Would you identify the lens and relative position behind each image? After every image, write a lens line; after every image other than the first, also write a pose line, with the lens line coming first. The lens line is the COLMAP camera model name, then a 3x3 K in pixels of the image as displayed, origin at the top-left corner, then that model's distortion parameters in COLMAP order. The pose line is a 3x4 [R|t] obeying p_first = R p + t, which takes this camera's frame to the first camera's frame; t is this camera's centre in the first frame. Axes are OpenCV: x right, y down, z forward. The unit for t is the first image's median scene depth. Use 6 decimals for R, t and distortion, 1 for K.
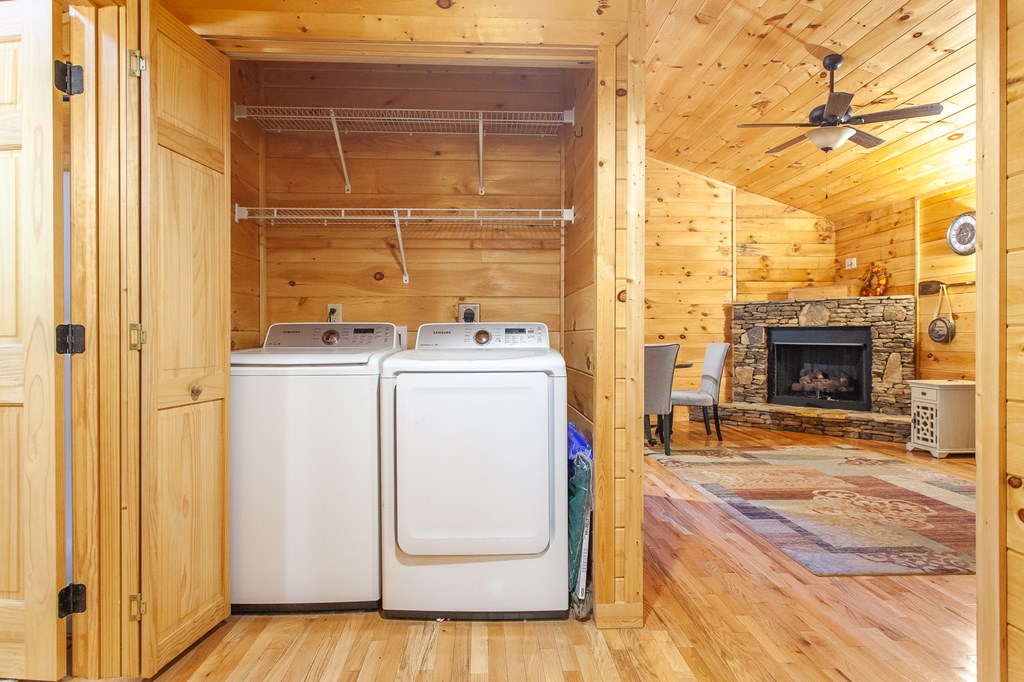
lens RADIAL K [[548.8, 0, 511.6], [0, 548.8, 336.8], [0, 0, 1]] dist [0.005579, 0.000842]
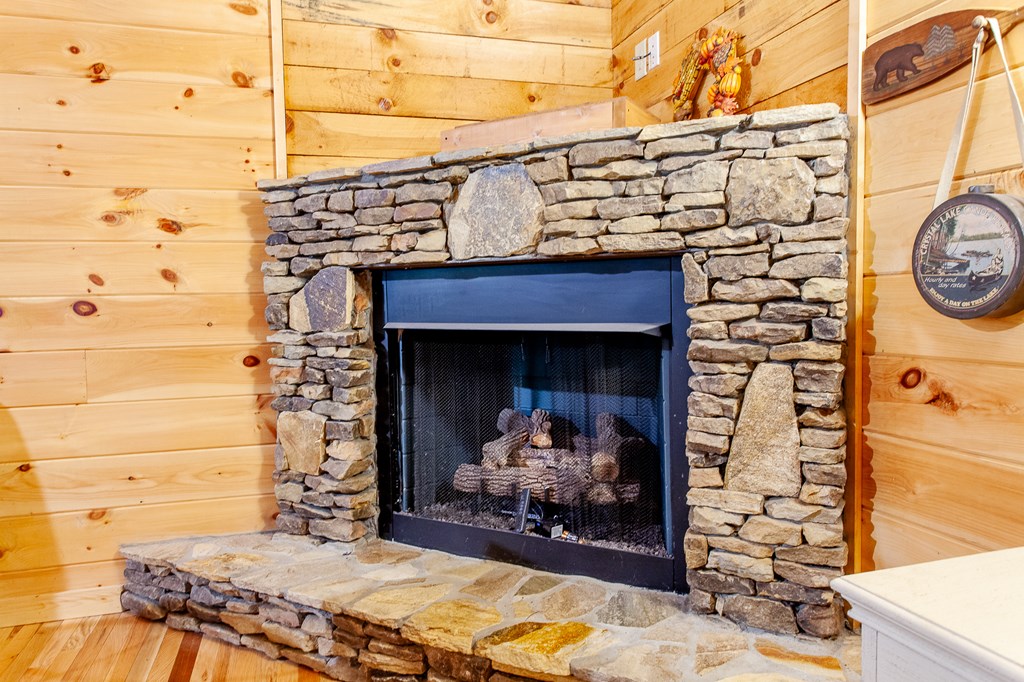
lens RADIAL K [[703.0, 0, 506.4], [0, 703.0, 336.6], [0, 0, 1]] dist [-0.002102, 0.003857]
pose [[0.971900, -0.029931, 0.233483, 0.506499], [0.019156, 0.998650, 0.048281, 0.001482], [-0.234612, -0.042451, 0.971162, 0.721132]]
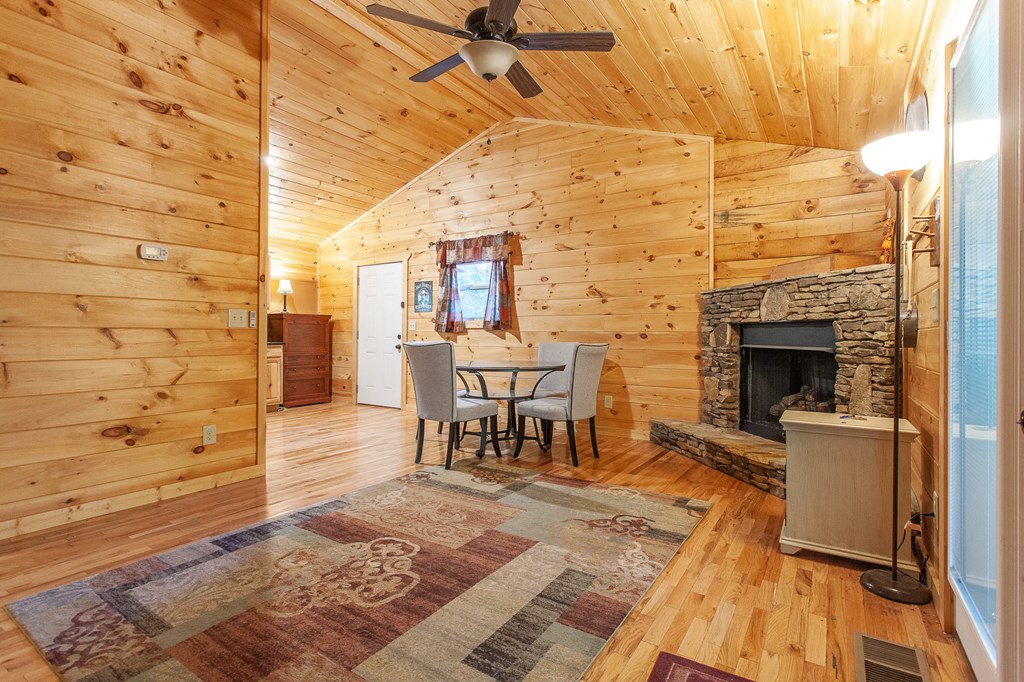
lens RADIAL K [[494.9, 0, 509.0], [0, 494.9, 330.9], [0, 0, 1]] dist [0.003590, 0.001088]
pose [[0.806610, -0.000860, -0.591083, 0.683850], [-0.006549, 0.999925, -0.010392, 0.001527], [0.591047, 0.012254, 0.806544, 0.342263]]
